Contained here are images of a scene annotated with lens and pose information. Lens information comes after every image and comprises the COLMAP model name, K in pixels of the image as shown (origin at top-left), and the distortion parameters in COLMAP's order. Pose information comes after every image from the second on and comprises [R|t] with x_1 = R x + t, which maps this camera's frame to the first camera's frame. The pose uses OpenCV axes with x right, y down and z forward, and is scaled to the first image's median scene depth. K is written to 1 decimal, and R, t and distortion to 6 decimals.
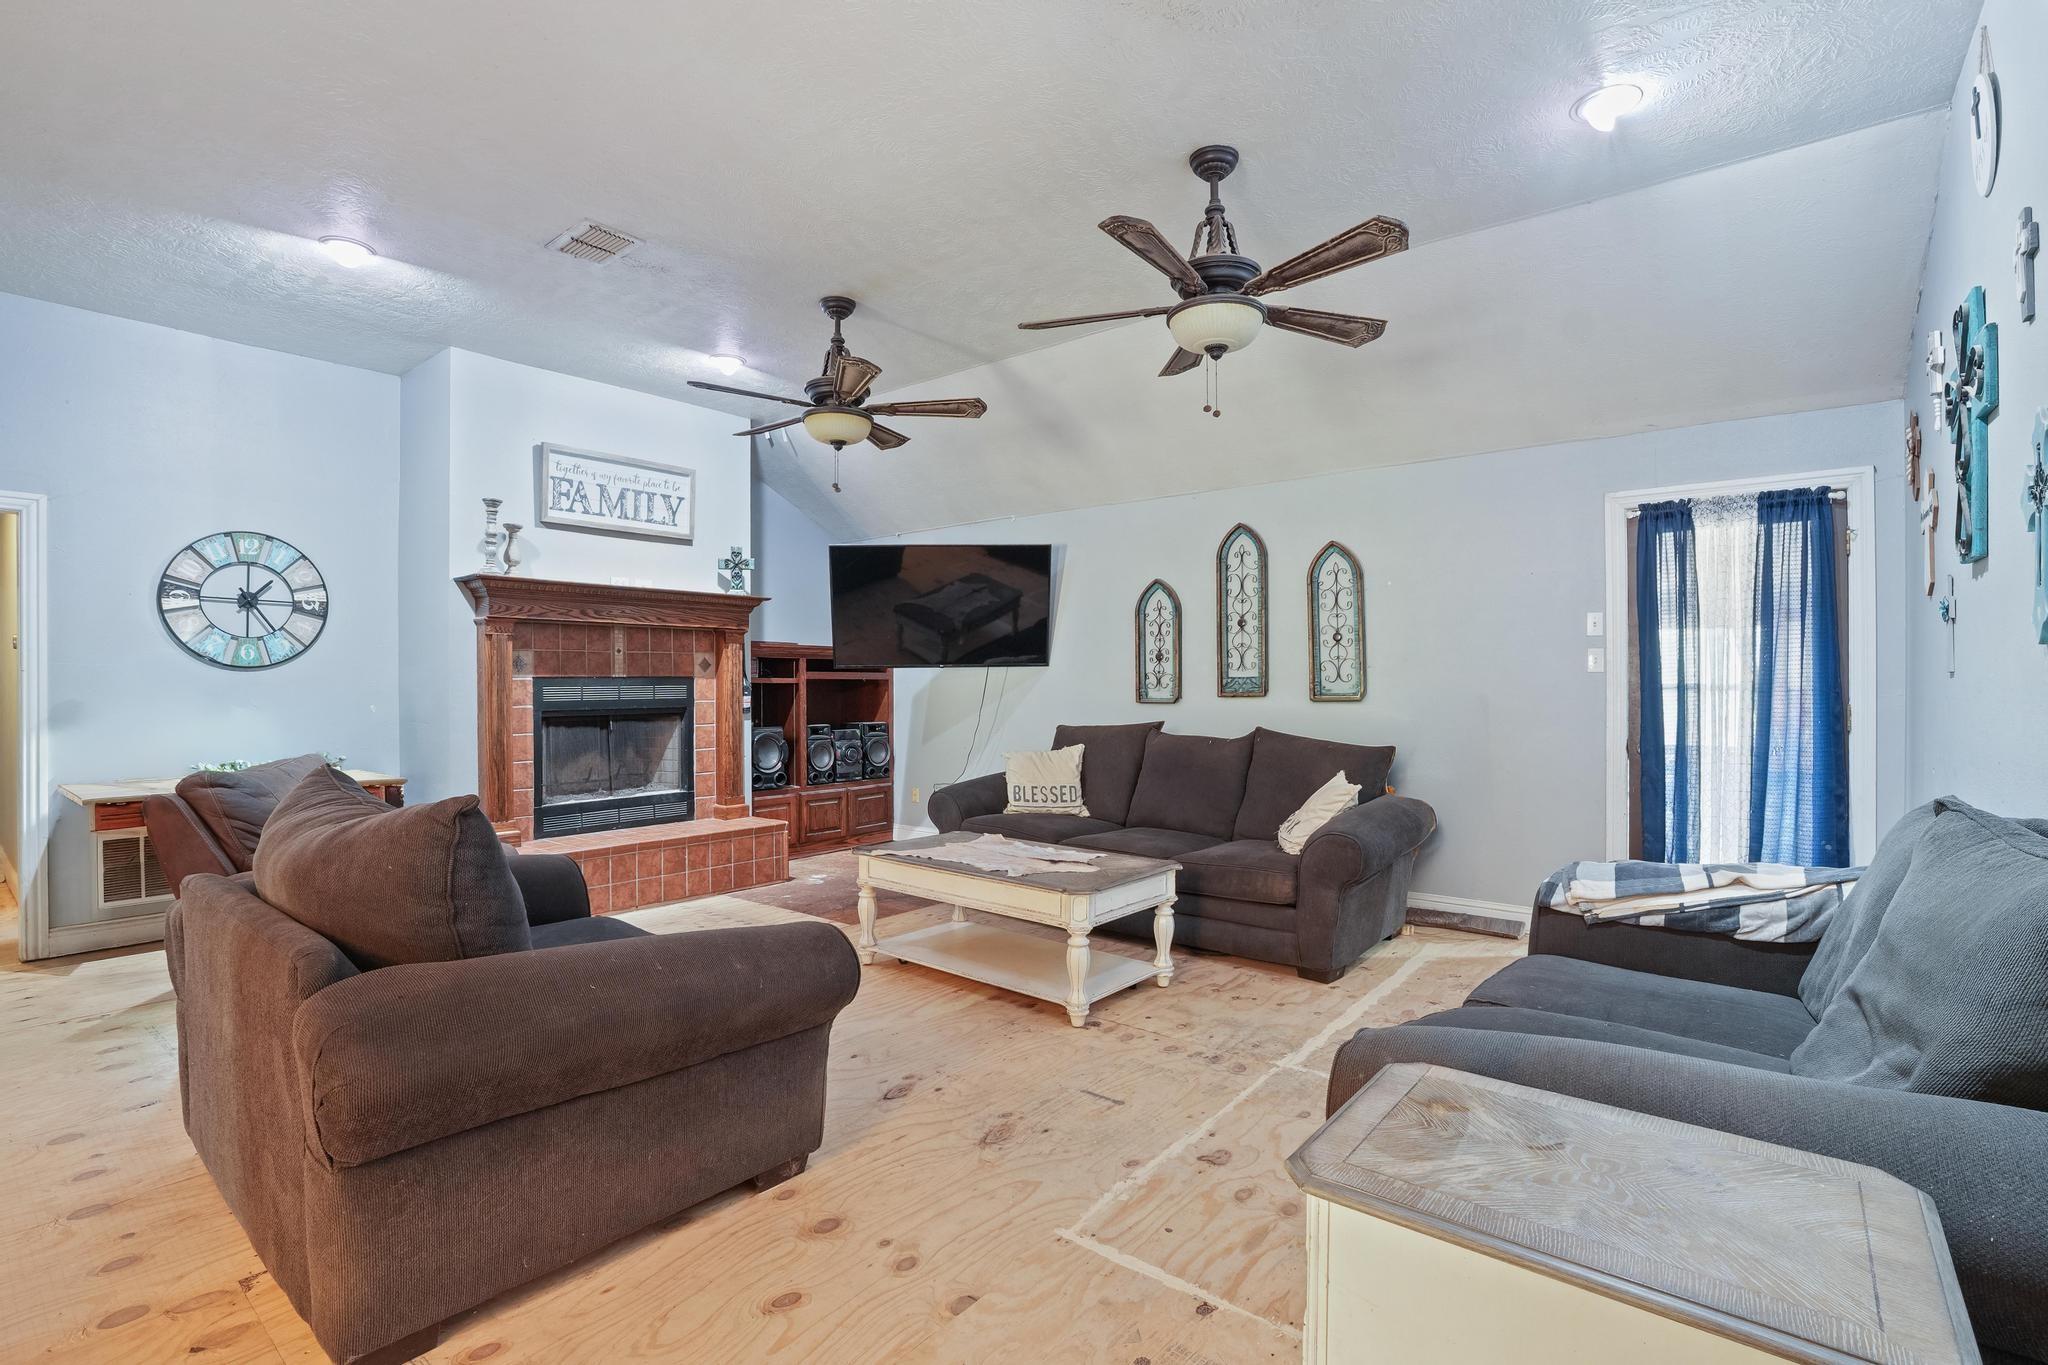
lens RADIAL K [[937.6, 0, 1011.3], [0, 937.6, 683.3], [0, 0, 1]] dist [-0.039709, 0.011552]
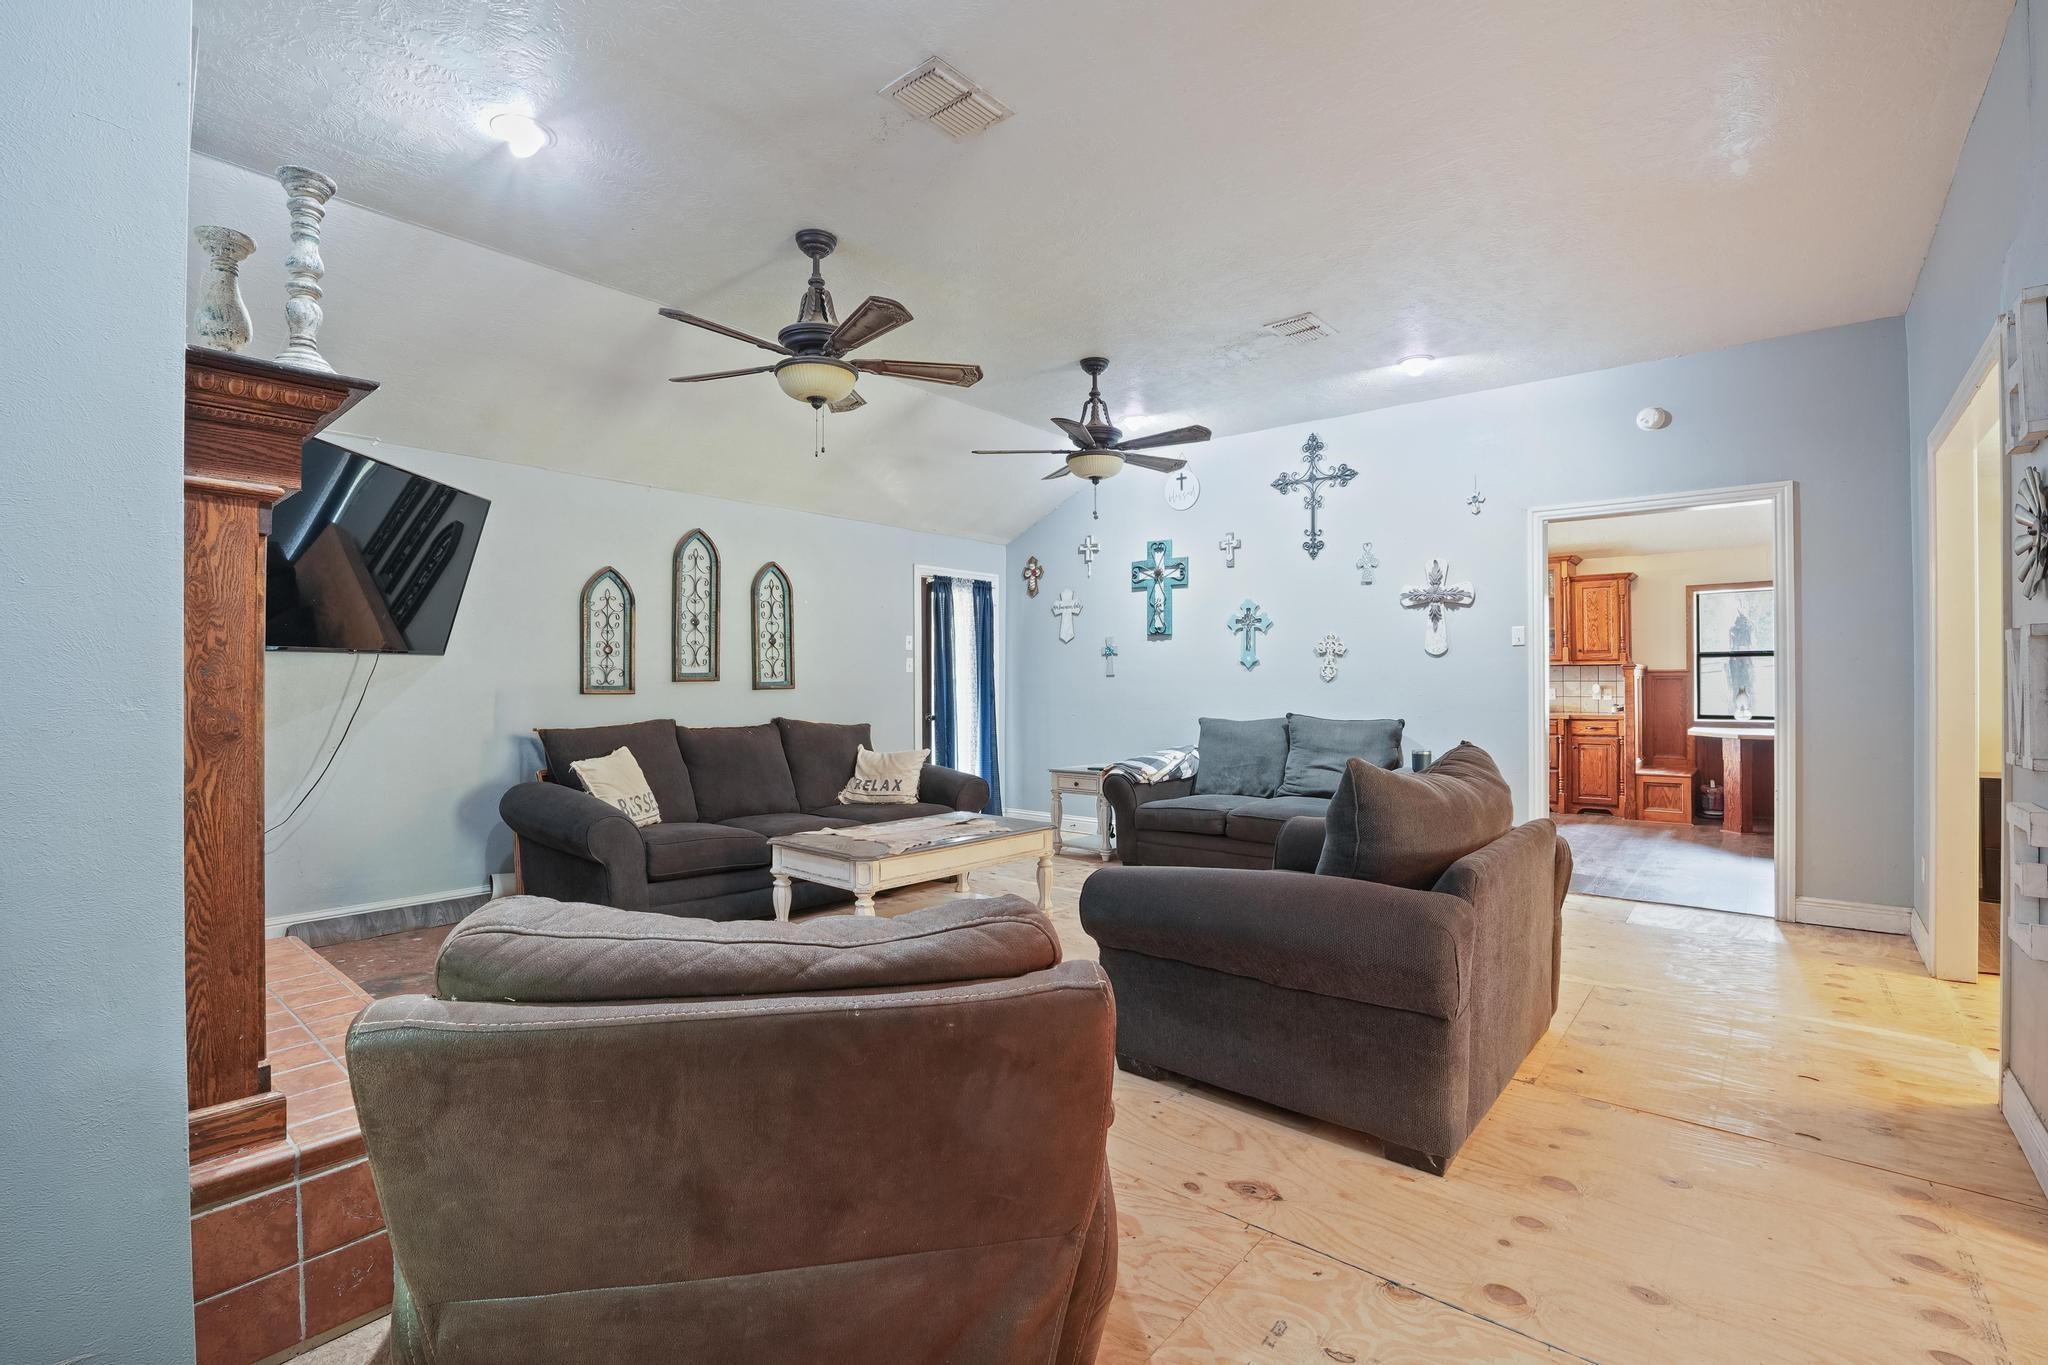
lens RADIAL K [[937.6, 0, 1014.7], [0, 937.6, 677.6], [0, 0, 1]] dist [-0.039709, 0.011552]
pose [[0.012966, -0.001826, 0.999914, -0.810938], [-0.002450, 0.999995, 0.001858, -0.004424], [-0.999913, -0.002474, 0.012961, 0.627058]]
